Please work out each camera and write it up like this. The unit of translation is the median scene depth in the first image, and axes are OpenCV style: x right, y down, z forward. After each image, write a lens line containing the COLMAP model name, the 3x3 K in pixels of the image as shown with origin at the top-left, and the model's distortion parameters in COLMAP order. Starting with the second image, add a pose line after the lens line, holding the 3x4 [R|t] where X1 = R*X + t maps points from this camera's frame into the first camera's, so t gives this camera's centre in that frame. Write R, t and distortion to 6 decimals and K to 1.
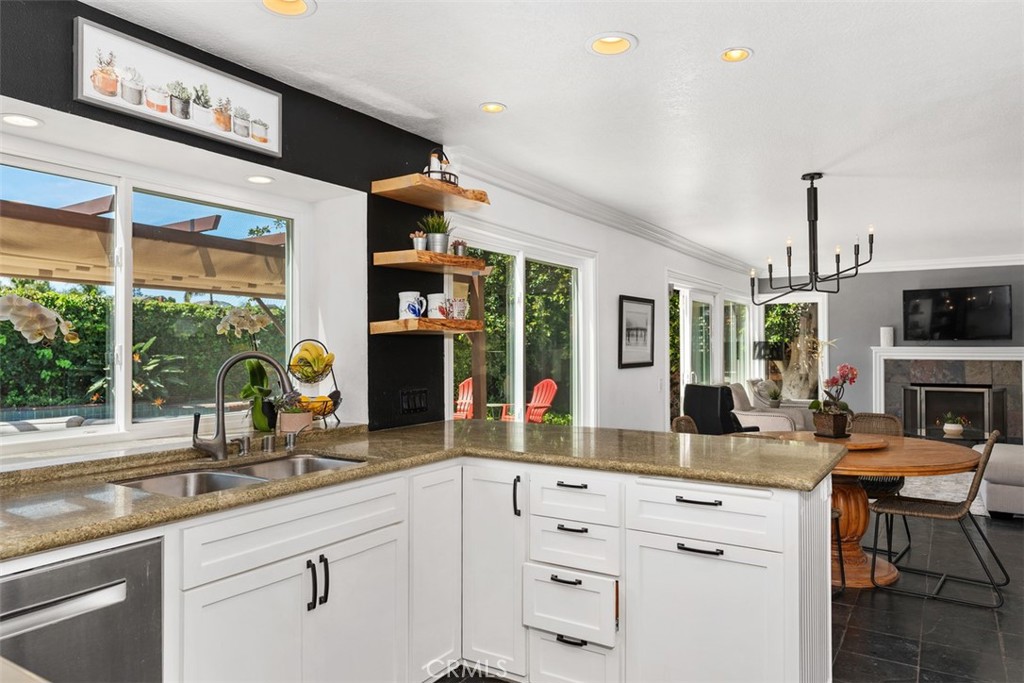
lens RADIAL K [[684.2, 0, 512.0], [0, 684.2, 341.5], [0, 0, 1]] dist [-0.001114, 0.000396]
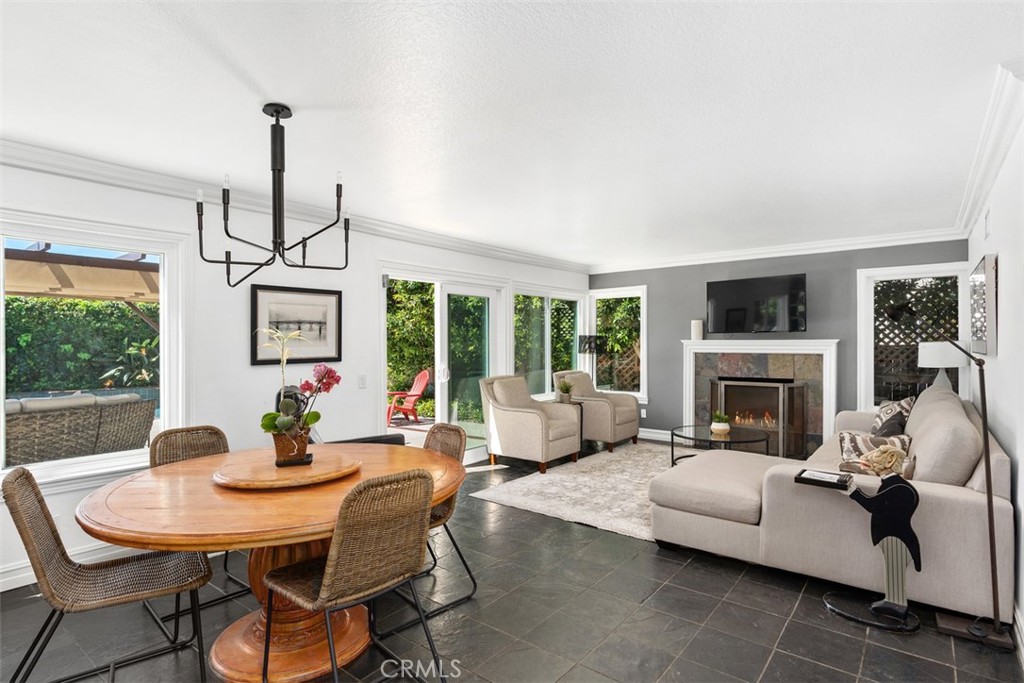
lens RADIAL K [[517.3, 0, 515.6], [0, 517.3, 342.8], [0, 0, 1]] dist [-0.001392, -0.000148]
pose [[0.994726, -0.003770, -0.102503, 0.374780], [0.004896, 0.999930, 0.010733, 0.002710], [0.102455, -0.011178, 0.994675, 0.232859]]
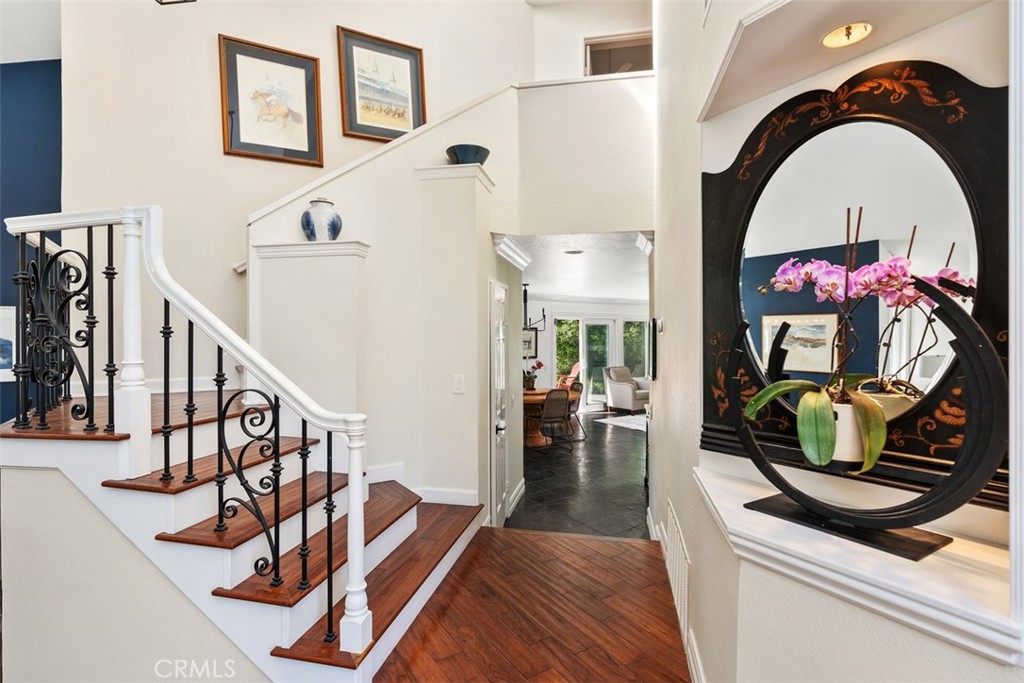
lens RADIAL K [[499.6, 0, 511.9], [0, 499.6, 336.4], [0, 0, 1]] dist [-0.001139, -0.000164]
pose [[0.908258, 0.000395, -0.418411, 0.575038], [0.005277, 0.999909, 0.012399, -0.038276], [0.418378, -0.013470, 0.908173, -0.334360]]
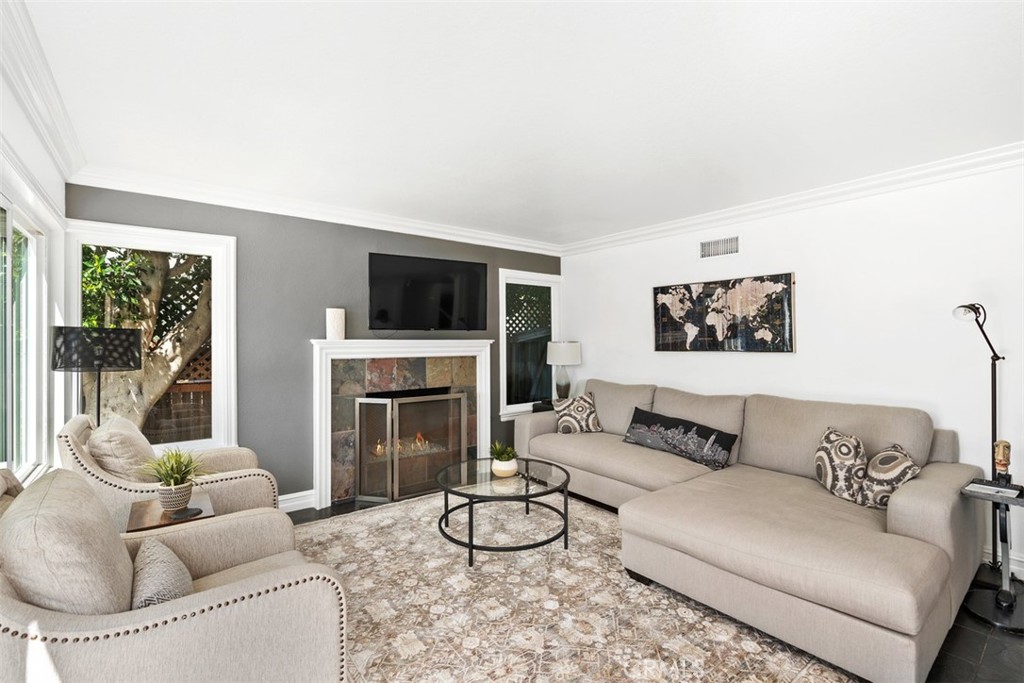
lens RADIAL K [[469.2, 0, 512.8], [0, 469.2, 336.2], [0, 0, 1]] dist [0.000937, 0.000391]
pose [[0.346143, 0.007456, 0.938152, 0.200575], [-0.007832, 0.999957, -0.005058, 0.005901], [-0.938149, -0.005597, 0.346186, 0.714666]]
